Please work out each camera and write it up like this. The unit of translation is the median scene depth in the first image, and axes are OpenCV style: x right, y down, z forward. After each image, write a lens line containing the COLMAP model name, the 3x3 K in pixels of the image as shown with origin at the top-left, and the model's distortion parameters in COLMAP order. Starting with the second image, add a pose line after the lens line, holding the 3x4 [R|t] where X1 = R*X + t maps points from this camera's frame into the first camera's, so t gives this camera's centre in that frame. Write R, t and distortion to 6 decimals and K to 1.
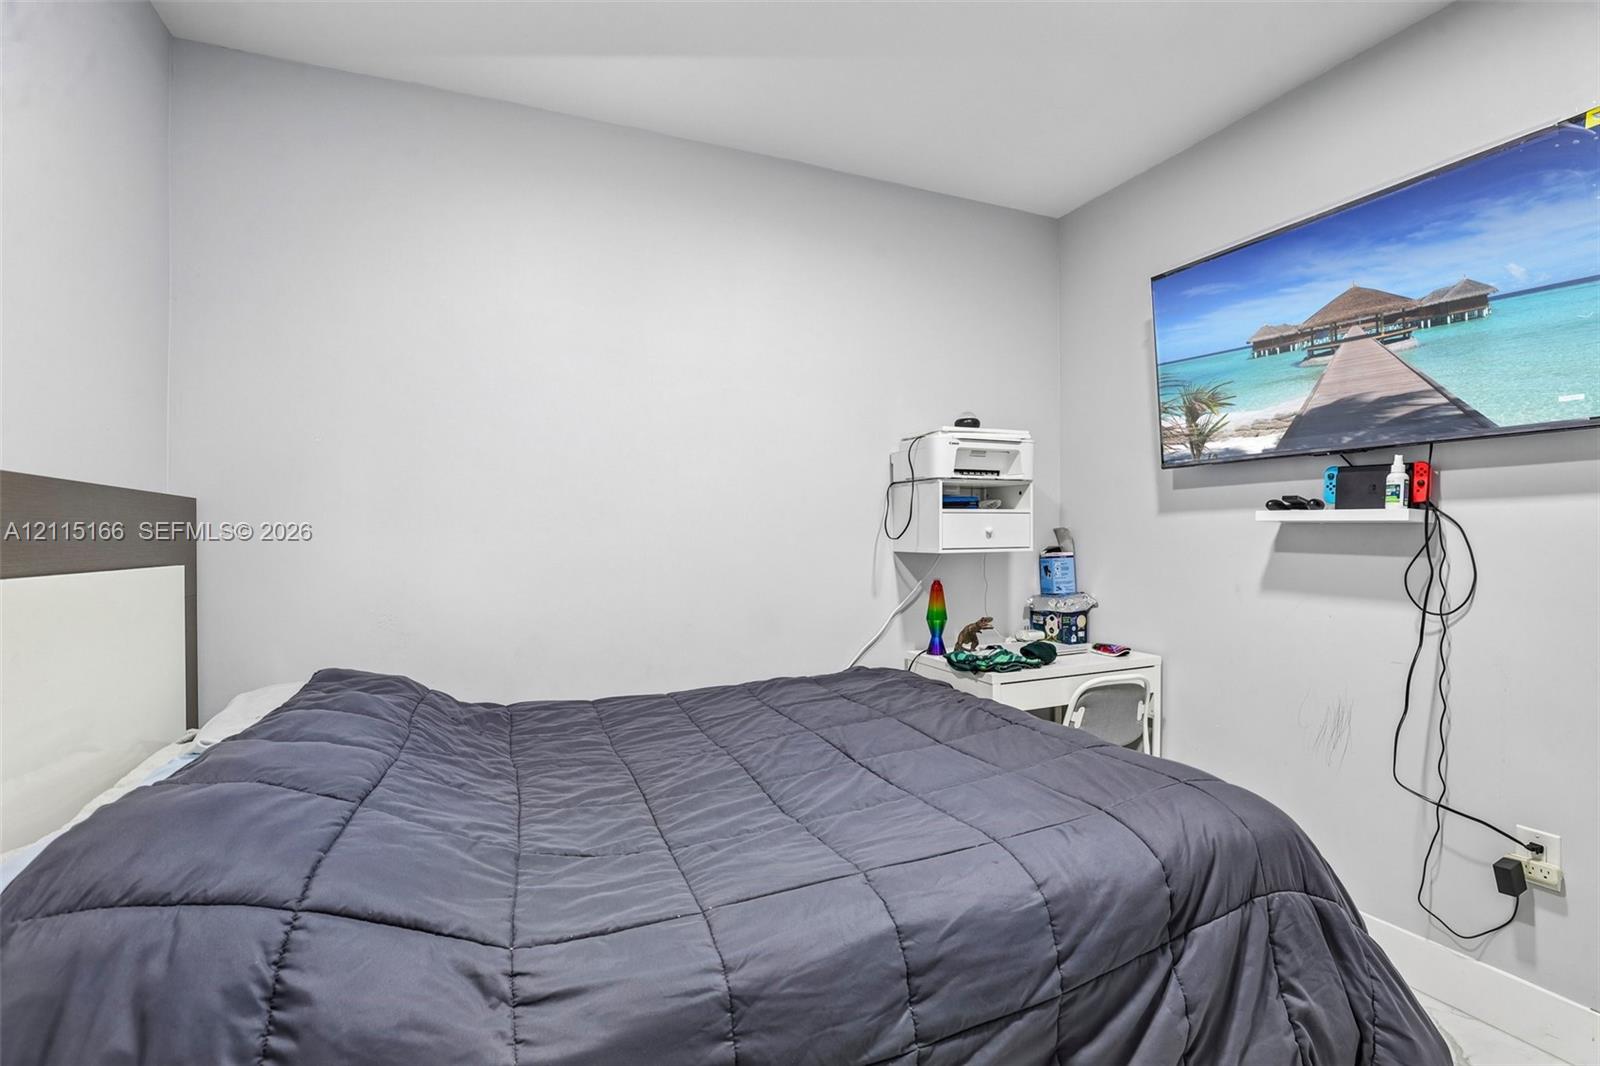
lens RADIAL K [[735.6, 0, 812.2], [0, 735.6, 537.3], [0, 0, 1]] dist [-0.027977, -0.000069]
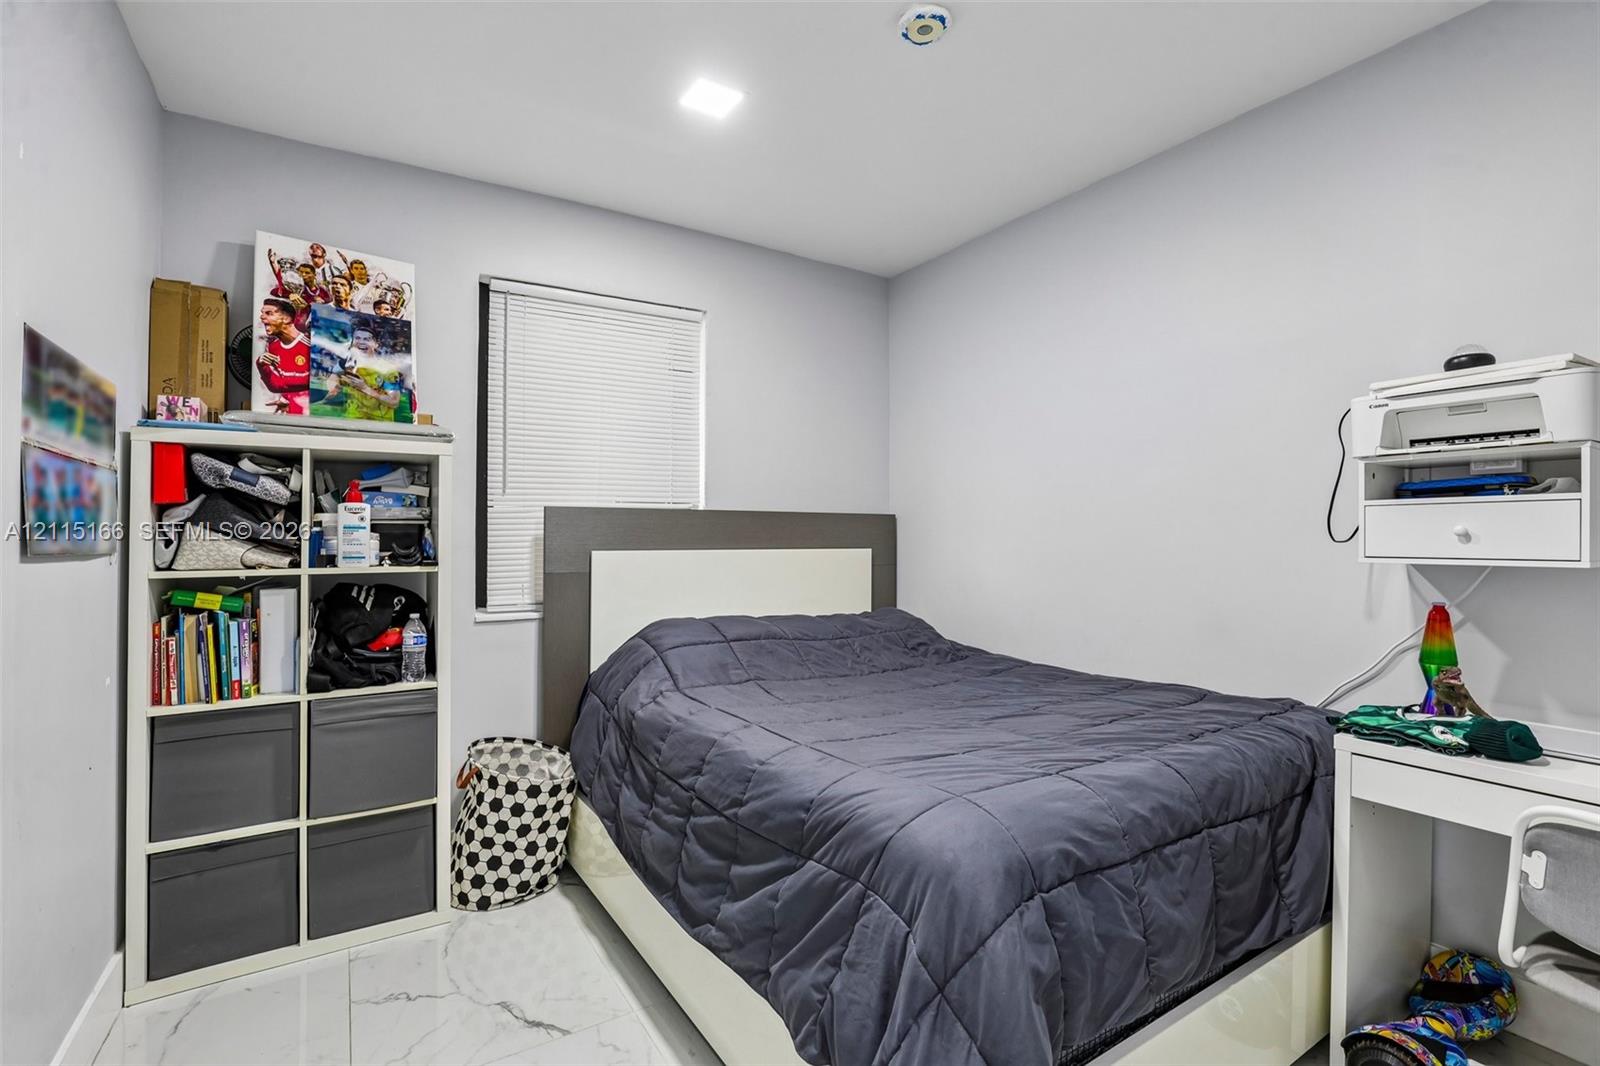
lens RADIAL K [[735.6, 0, 812.2], [0, 735.6, 537.3], [0, 0, 1]] dist [-0.027977, -0.000069]
pose [[0.158933, 0.006176, -0.987270, 0.779077], [-0.009256, 0.999946, 0.004765, -0.001328], [0.987246, 0.008381, 0.158981, 0.361204]]
